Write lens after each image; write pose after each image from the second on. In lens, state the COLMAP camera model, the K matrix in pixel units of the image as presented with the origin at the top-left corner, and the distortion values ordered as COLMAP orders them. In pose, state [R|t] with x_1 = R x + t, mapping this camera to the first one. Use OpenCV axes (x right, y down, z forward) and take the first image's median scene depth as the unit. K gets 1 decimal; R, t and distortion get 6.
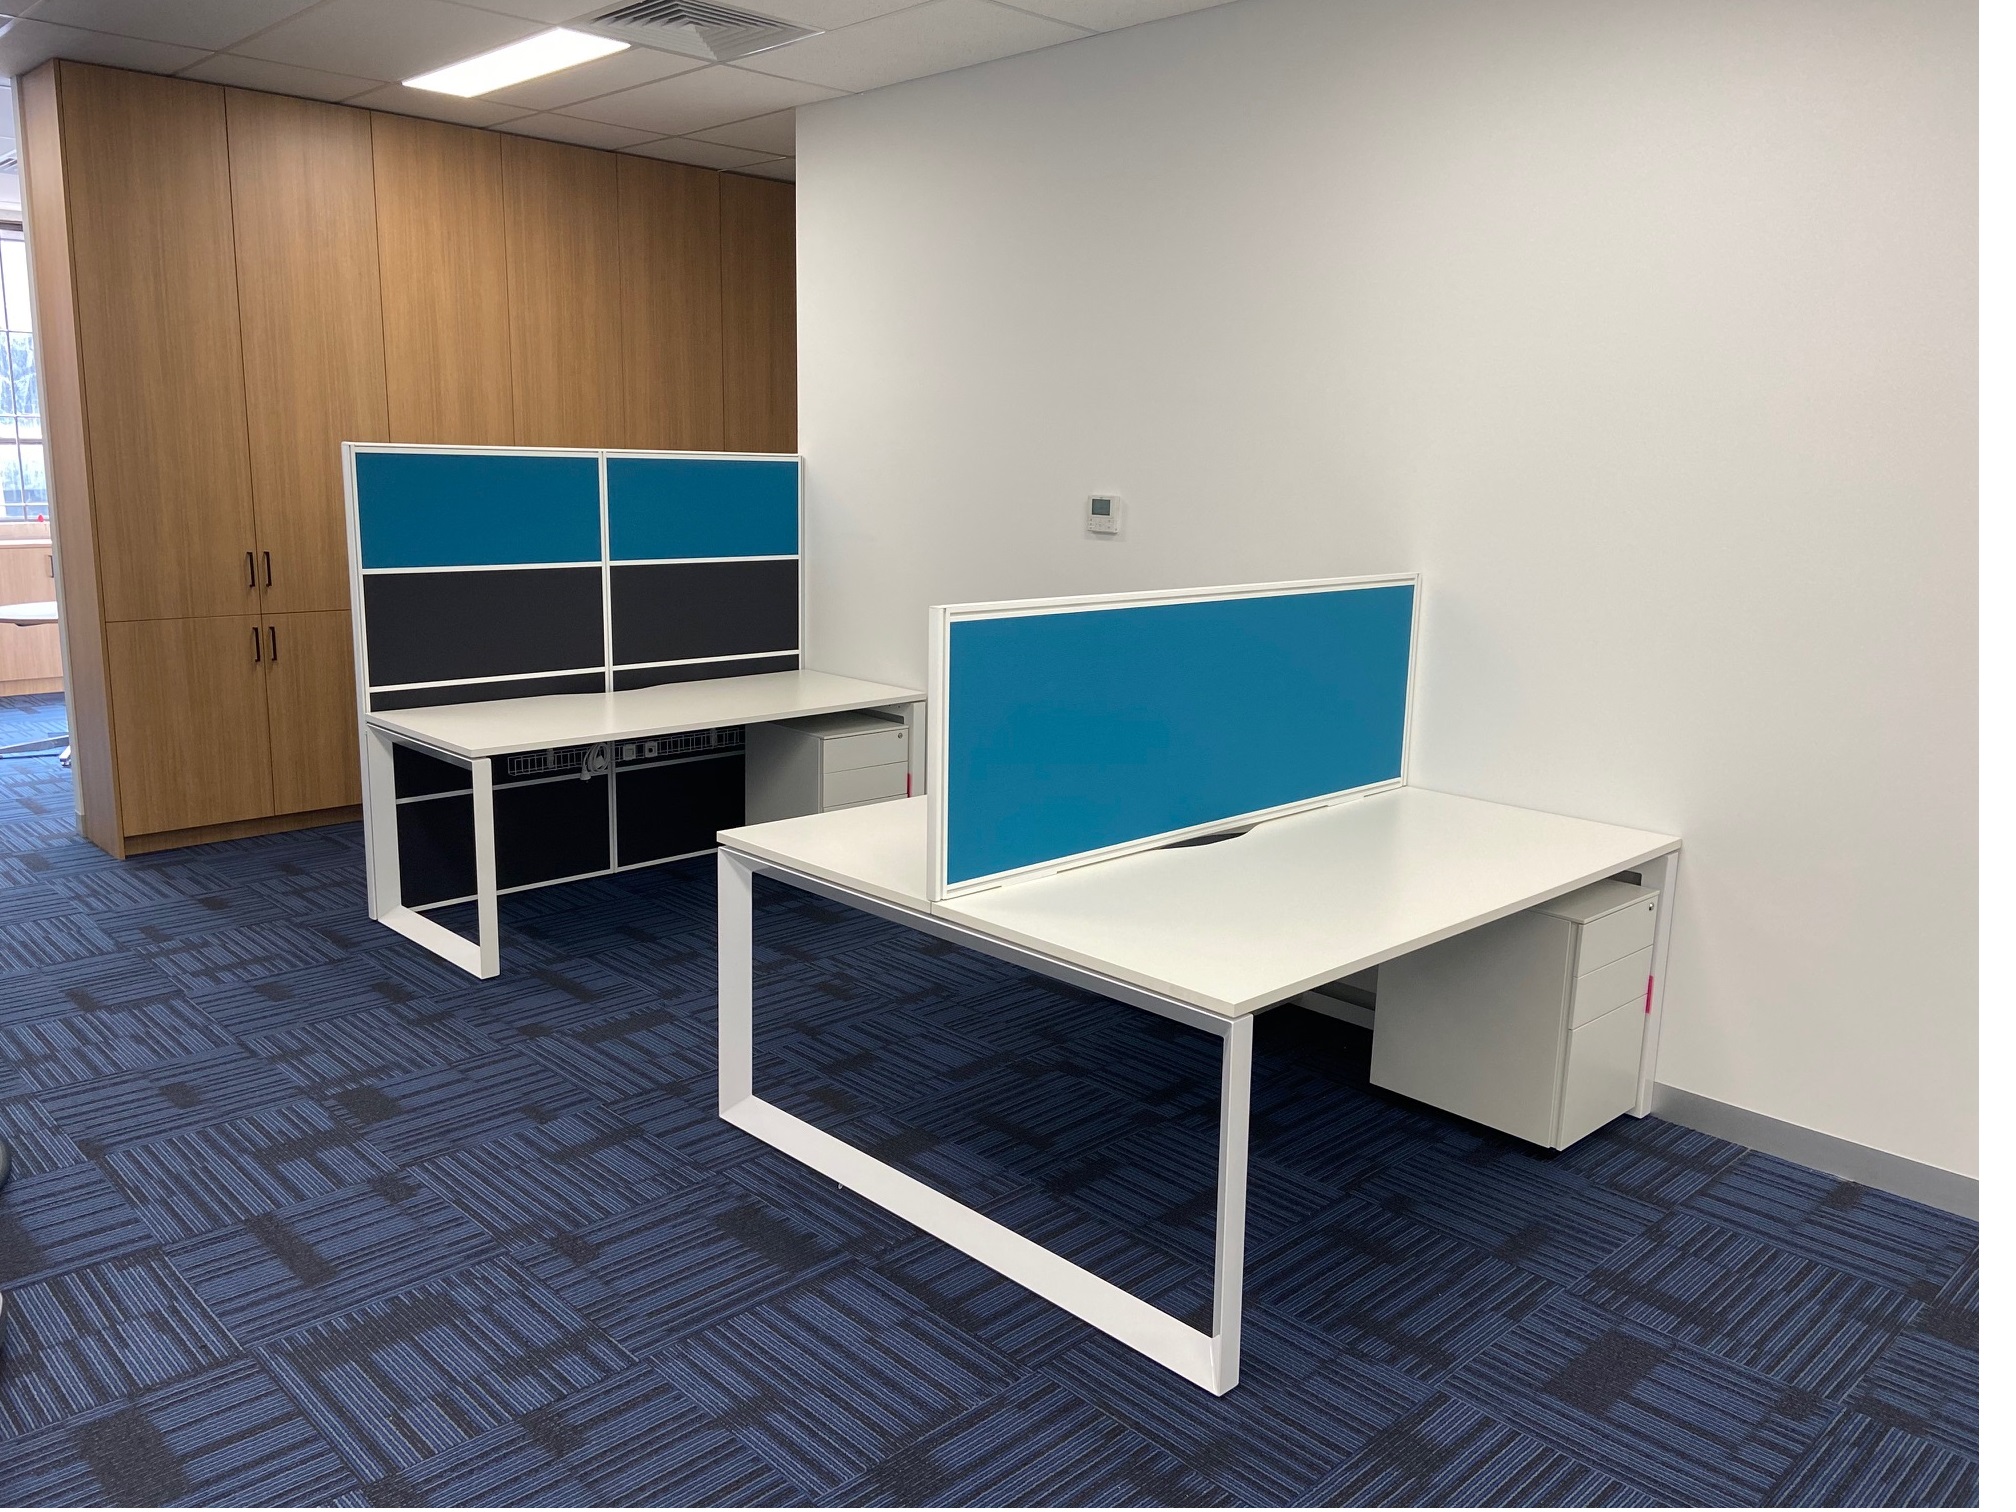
lens RADIAL K [[1449.4, 0, 1008.0], [0, 1449.4, 756.0], [0, 0, 1]] dist [-0.000386, -0.032963]
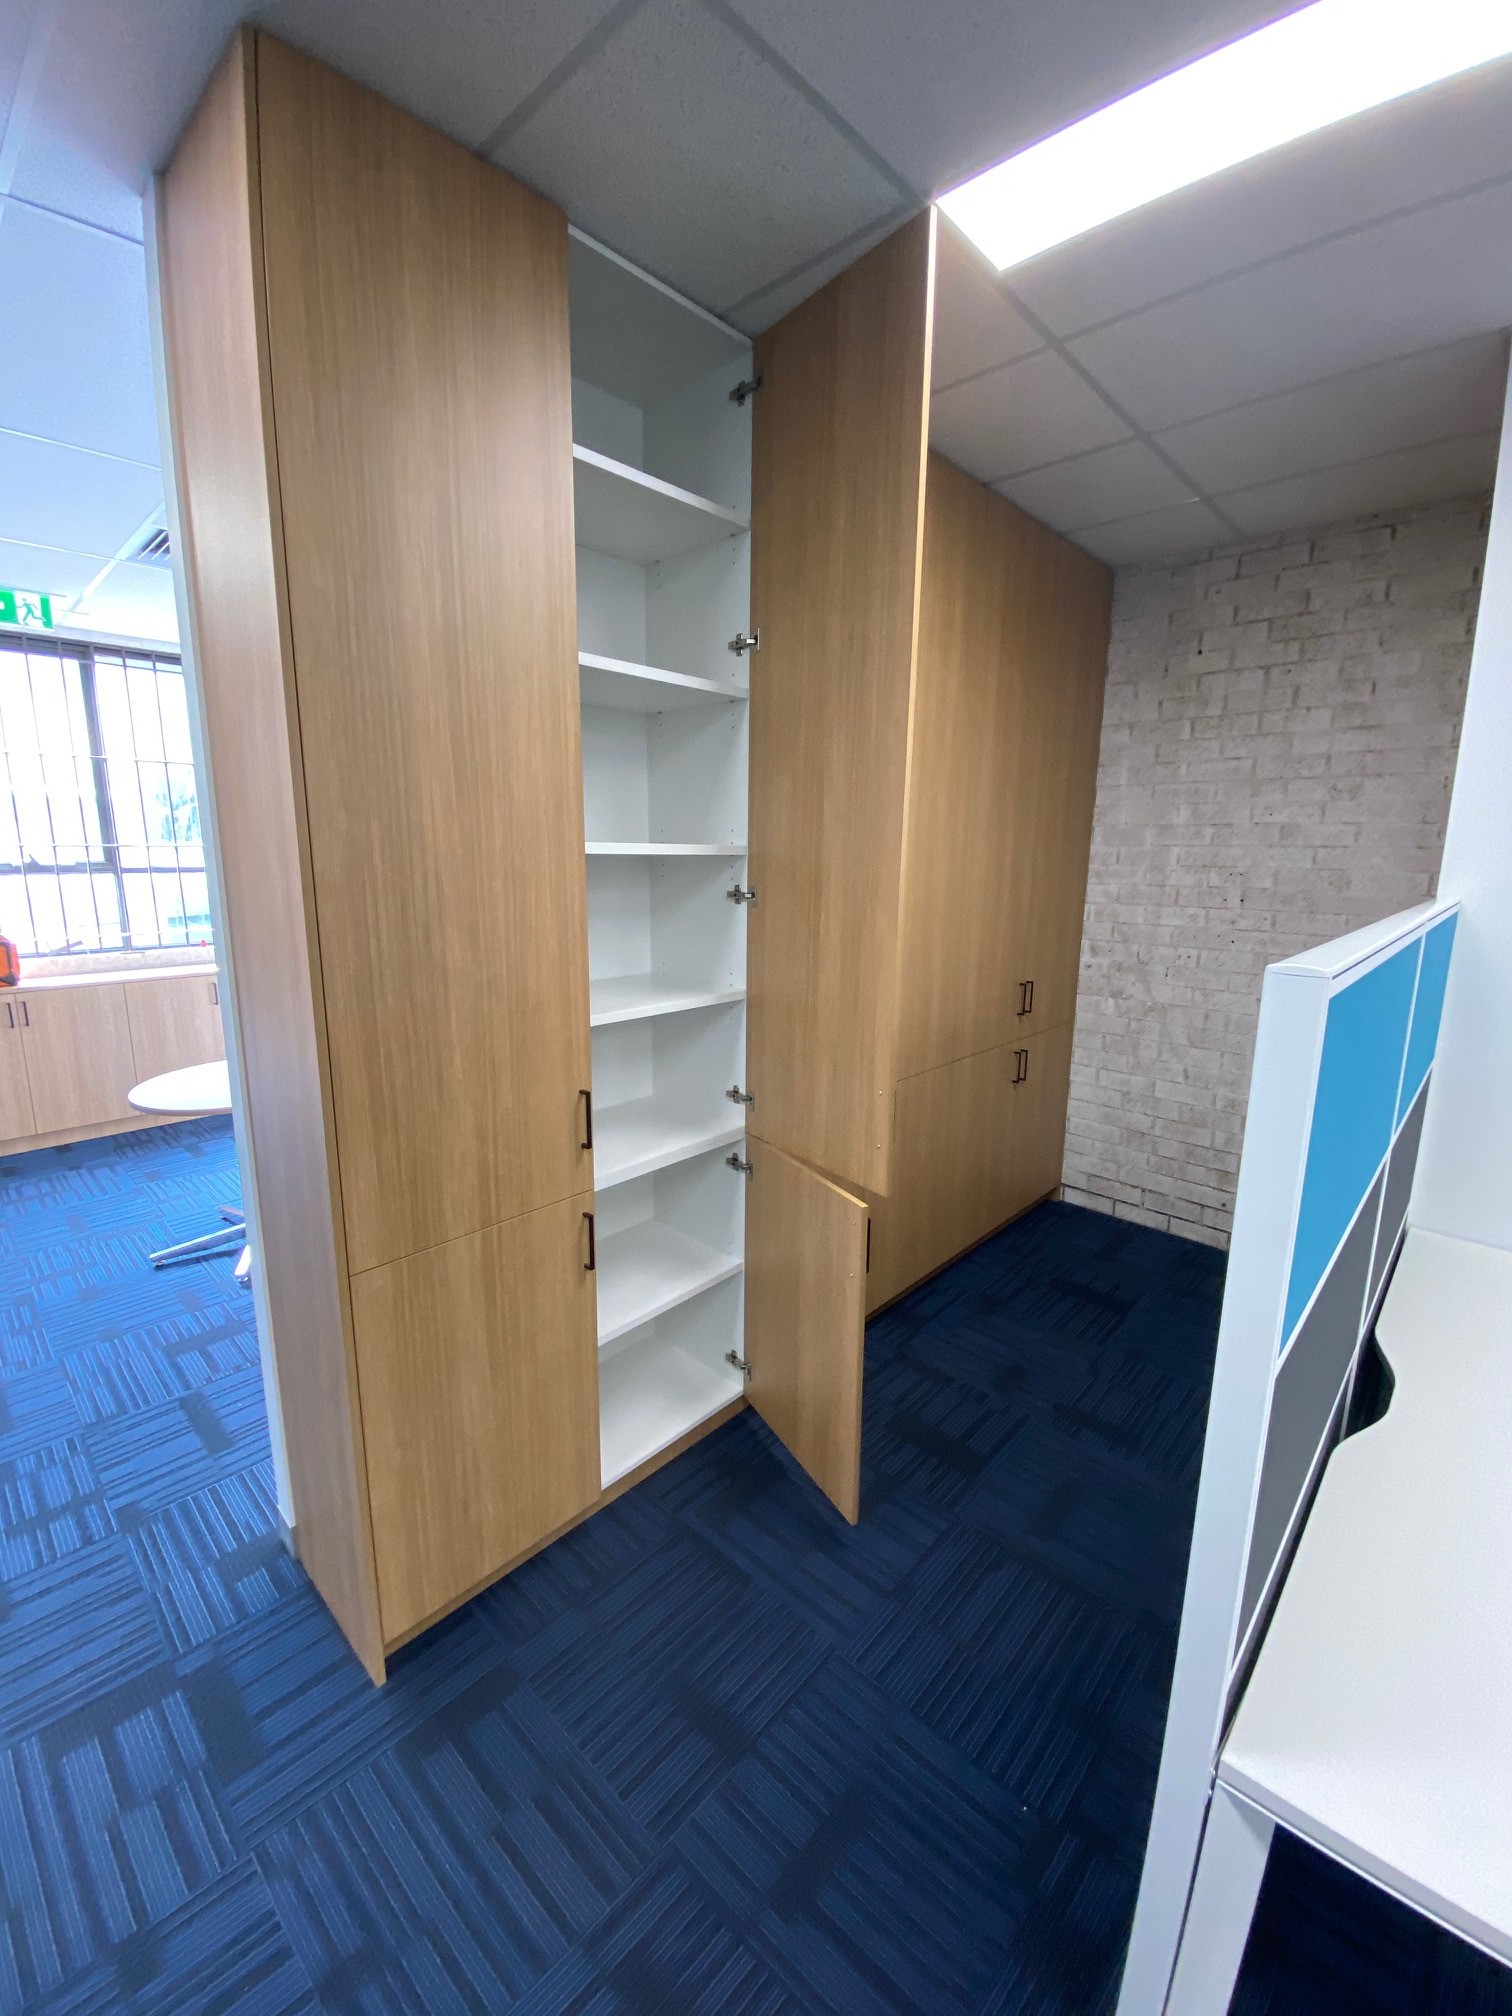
lens RADIAL K [[822.7, 0, 759.8], [0, 822.7, 1006.1], [0, 0, 1]] dist [0.011570, -0.018957]
pose [[0.999772, -0.021019, 0.003719, -0.441836], [0.021079, 0.999632, -0.017066, -0.163174], [-0.003359, 0.017141, 0.999847, 0.651361]]
